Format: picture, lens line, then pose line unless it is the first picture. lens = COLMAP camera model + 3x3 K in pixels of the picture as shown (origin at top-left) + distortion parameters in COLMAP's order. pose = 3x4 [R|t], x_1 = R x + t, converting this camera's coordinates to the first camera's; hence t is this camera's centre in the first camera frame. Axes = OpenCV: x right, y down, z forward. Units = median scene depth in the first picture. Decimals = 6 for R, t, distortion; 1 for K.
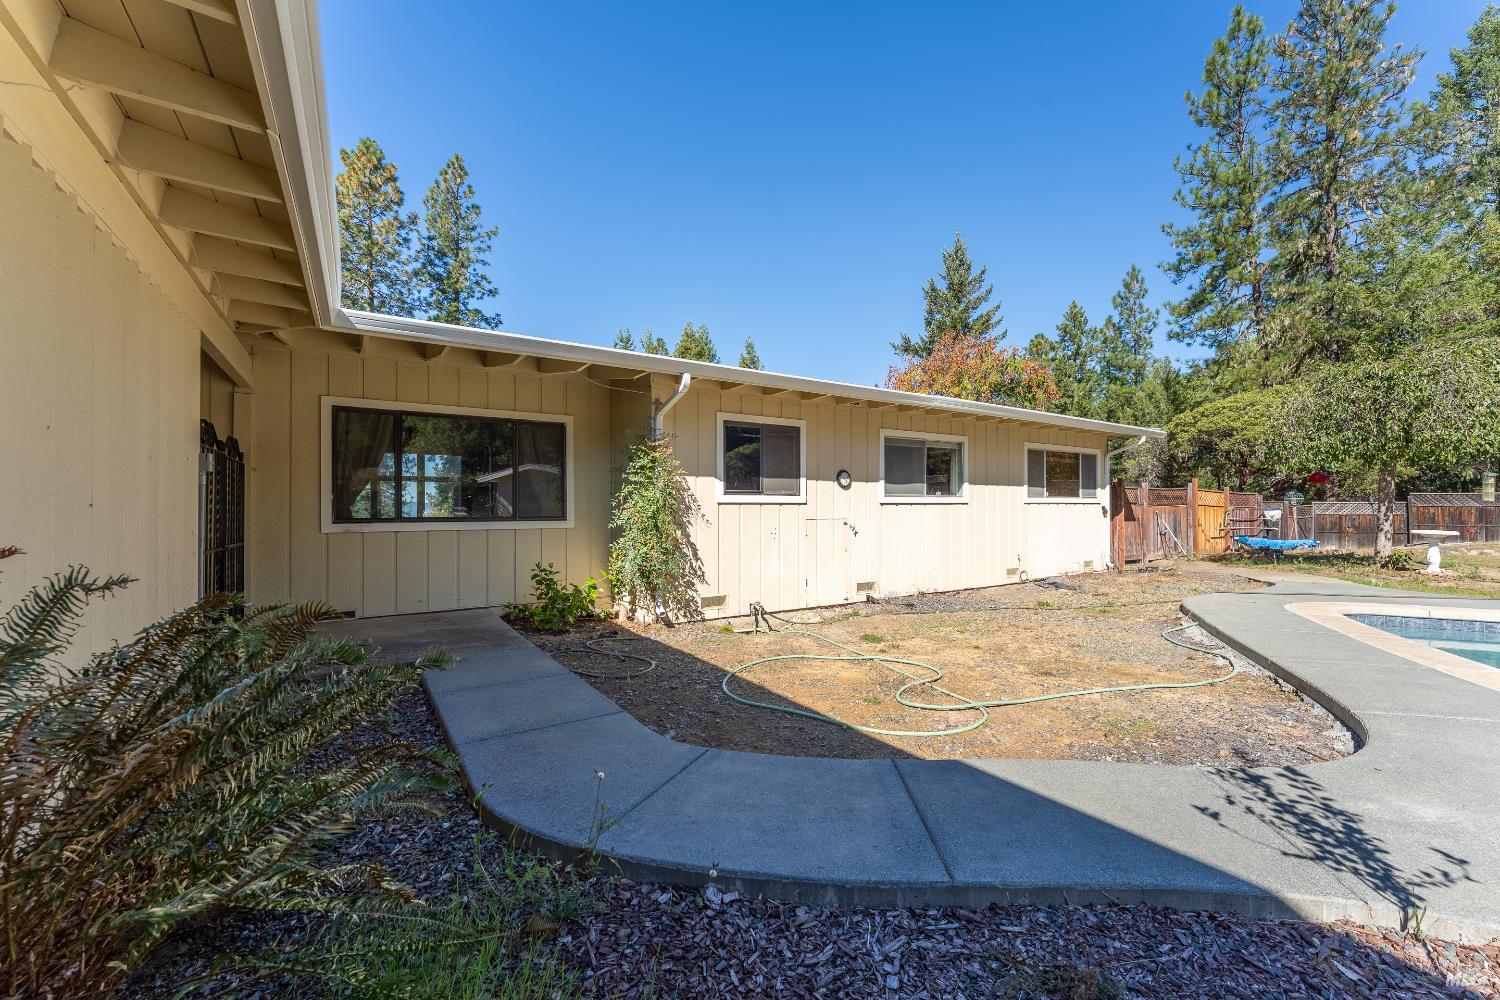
lens RADIAL K [[607.4, 0, 747.9], [0, 607.4, 506.1], [0, 0, 1]] dist [-0.003717, -0.000466]
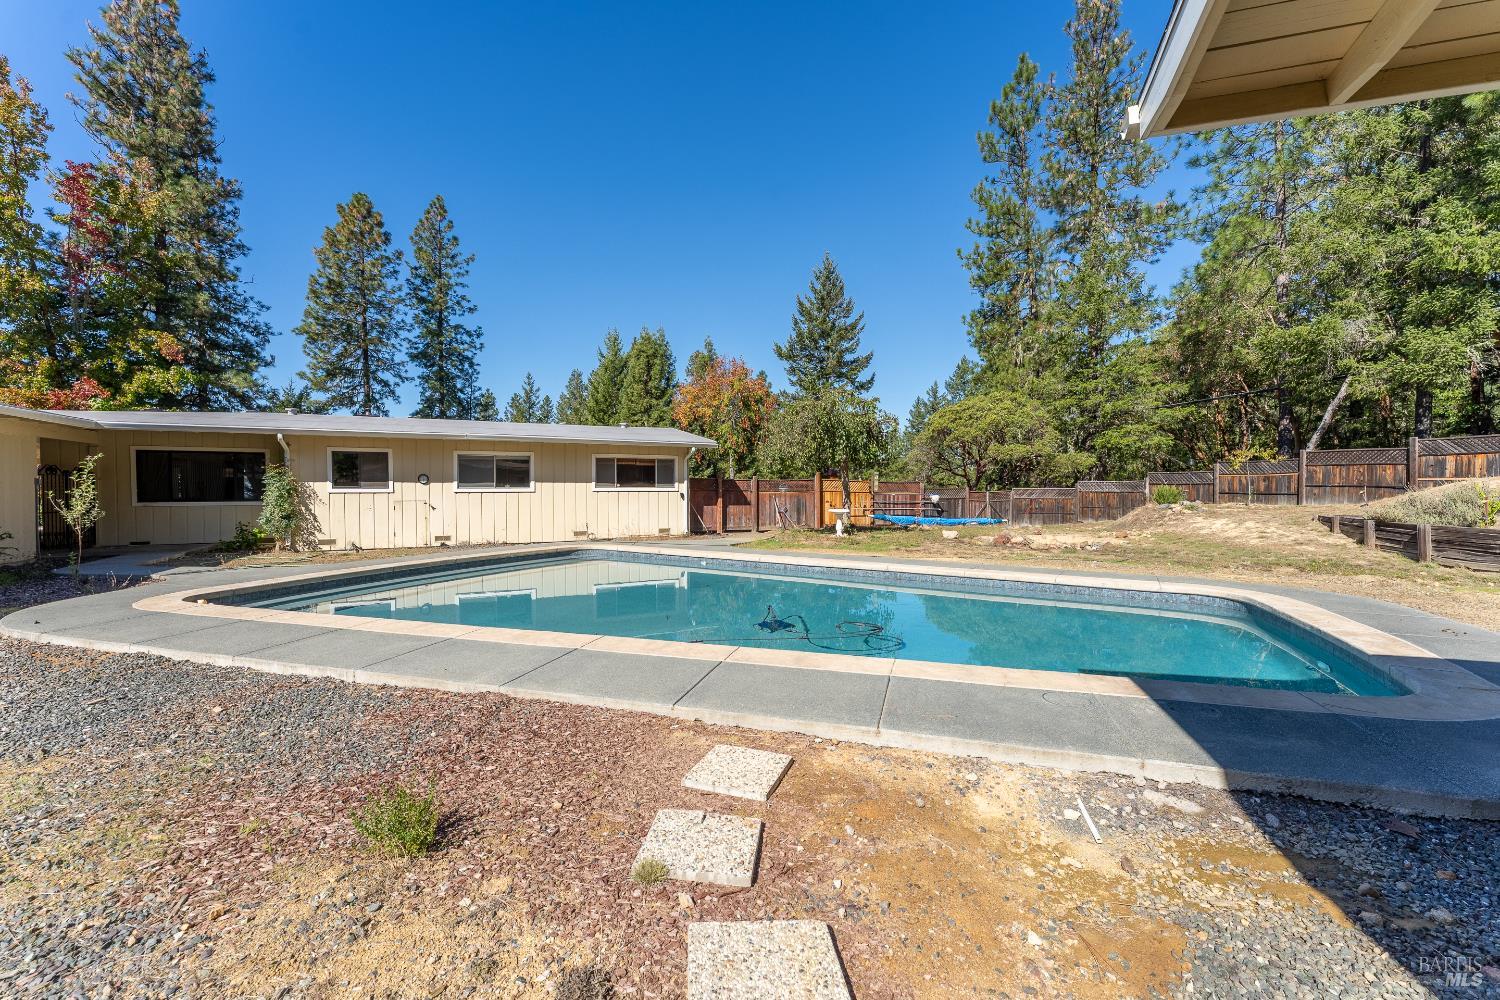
lens RADIAL K [[607.4, 0, 750.1], [0, 607.4, 507.9], [0, 0, 1]] dist [-0.003717, -0.000466]
pose [[0.993599, 0.004510, -0.112876, 0.421266], [-0.000285, 0.999300, 0.037421, -0.009262], [0.112966, -0.037149, 0.992904, -0.227900]]
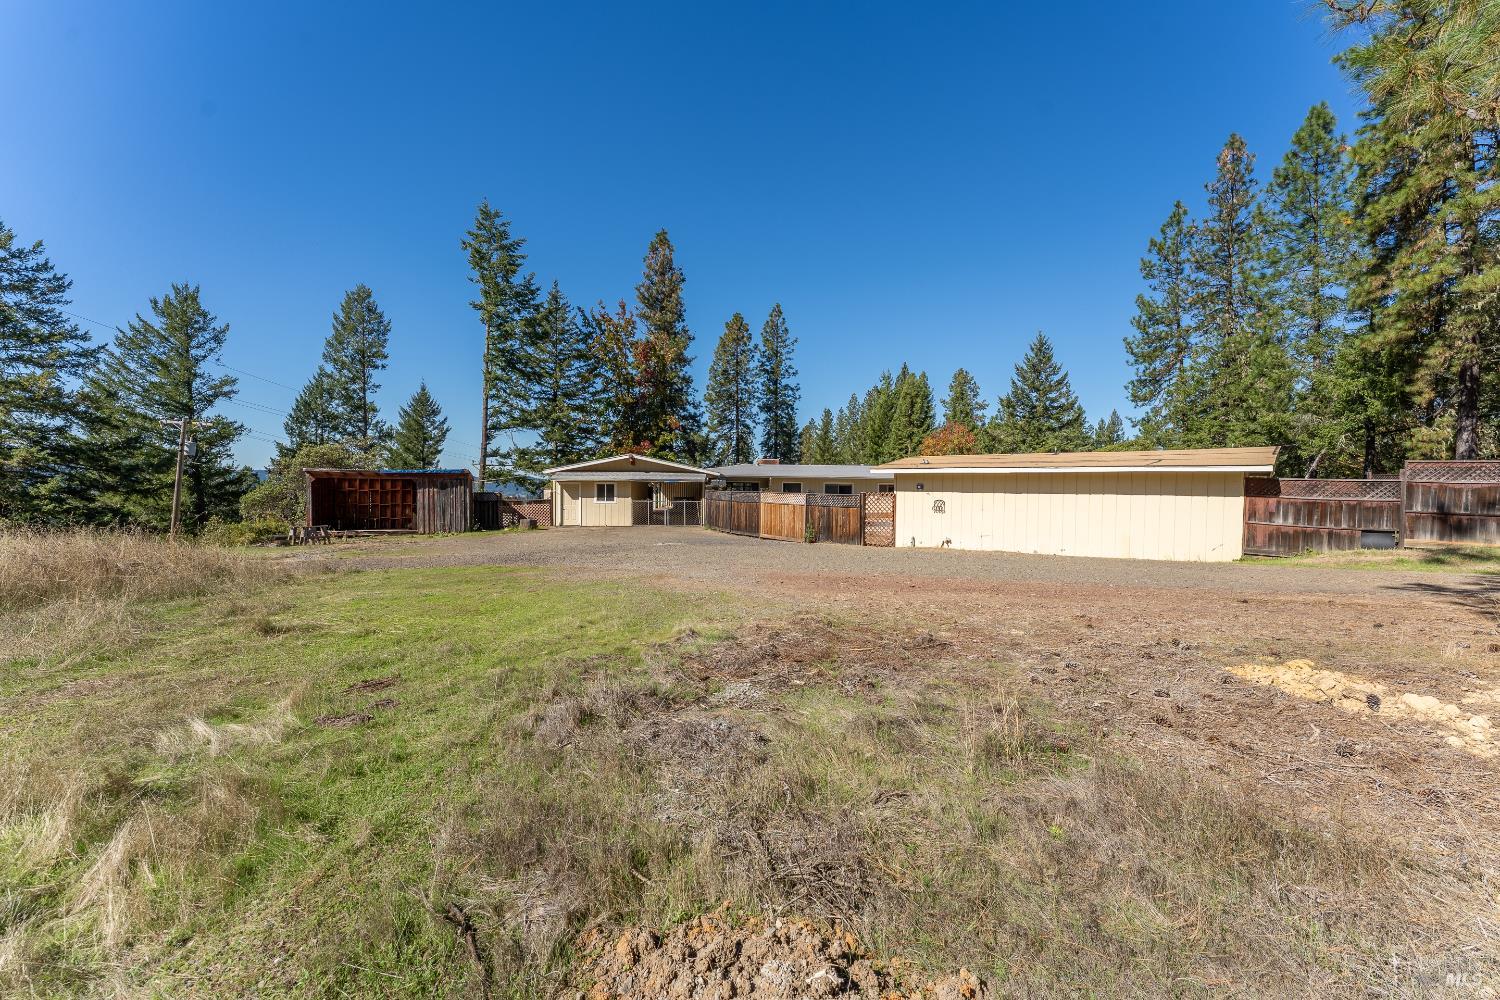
lens RADIAL K [[607.4, 0, 753.0], [0, 607.4, 495.1], [0, 0, 1]] dist [-0.003717, -0.000466]
pose [[0.856588, 0.023118, -0.515483, 0.678216], [-0.014156, 0.999673, 0.021309, -0.039302], [0.515807, -0.010956, 0.856635, -1.016233]]
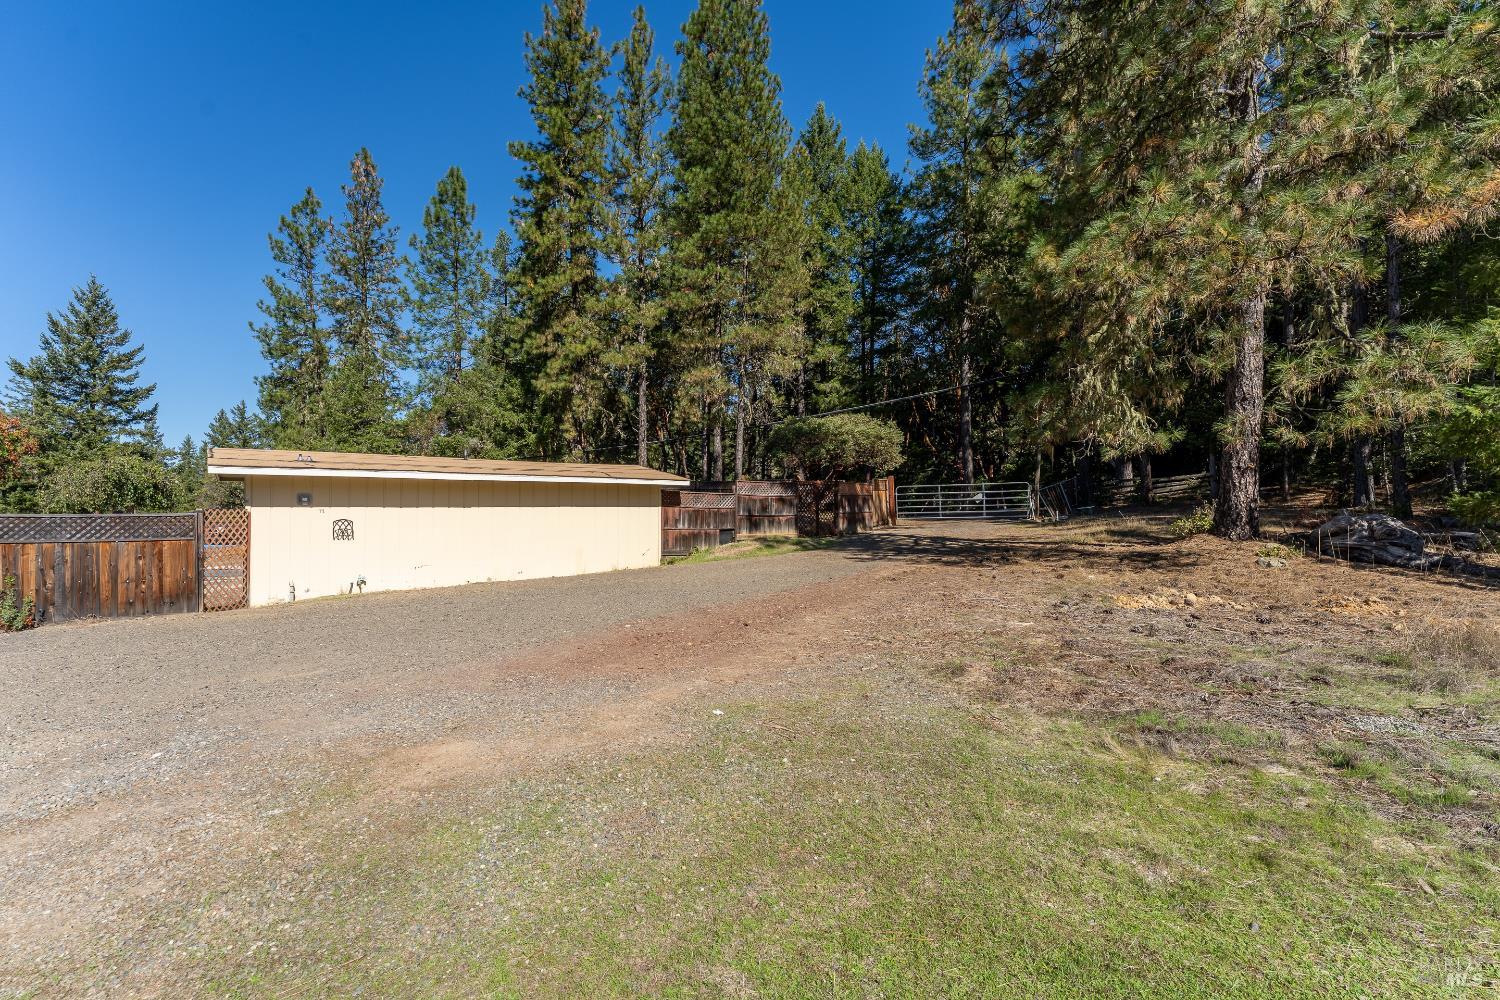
lens RADIAL K [[635.9, 0, 741.8], [0, 635.9, 504.9], [0, 0, 1]] dist [-0.002473, -0.000286]
pose [[0.670752, 0.008024, 0.741638, 0.361077], [-0.004178, 0.999966, -0.007041, -0.030759], [-0.741670, 0.001624, 0.670763, -0.842249]]
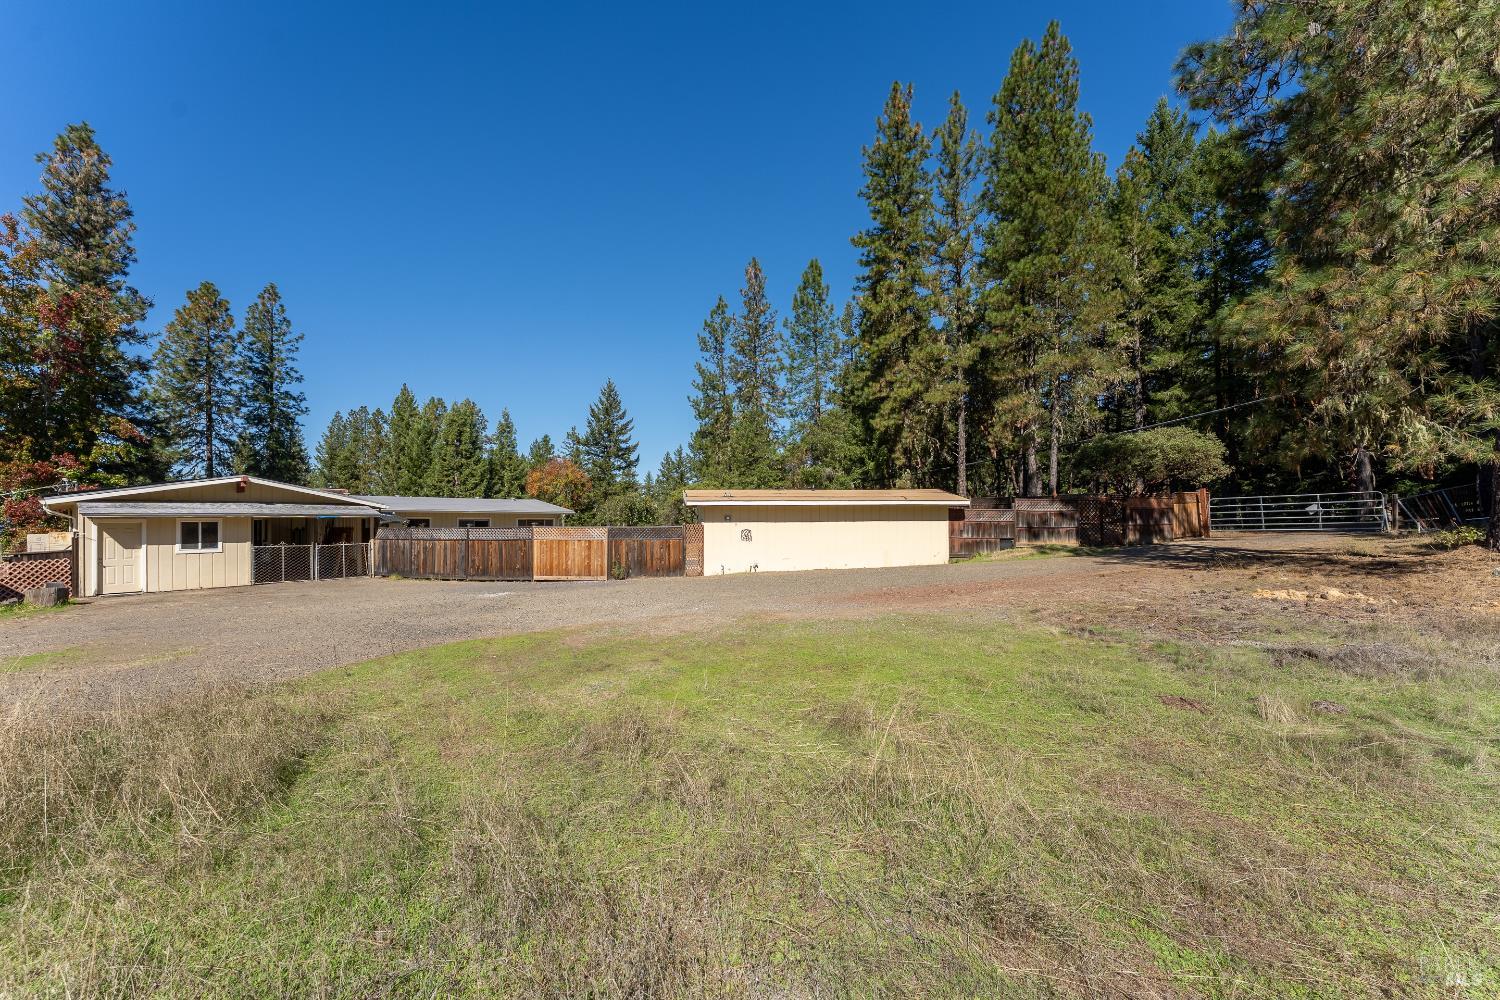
lens RADIAL K [[607.4, 0, 750.3], [0, 607.4, 514.9], [0, 0, 1]] dist [-0.003717, -0.000466]
pose [[0.958118, 0.002742, 0.286359, 0.295648], [0.000319, 0.999943, -0.010641, -0.032155], [-0.286372, 0.010287, 0.958063, -1.050206]]
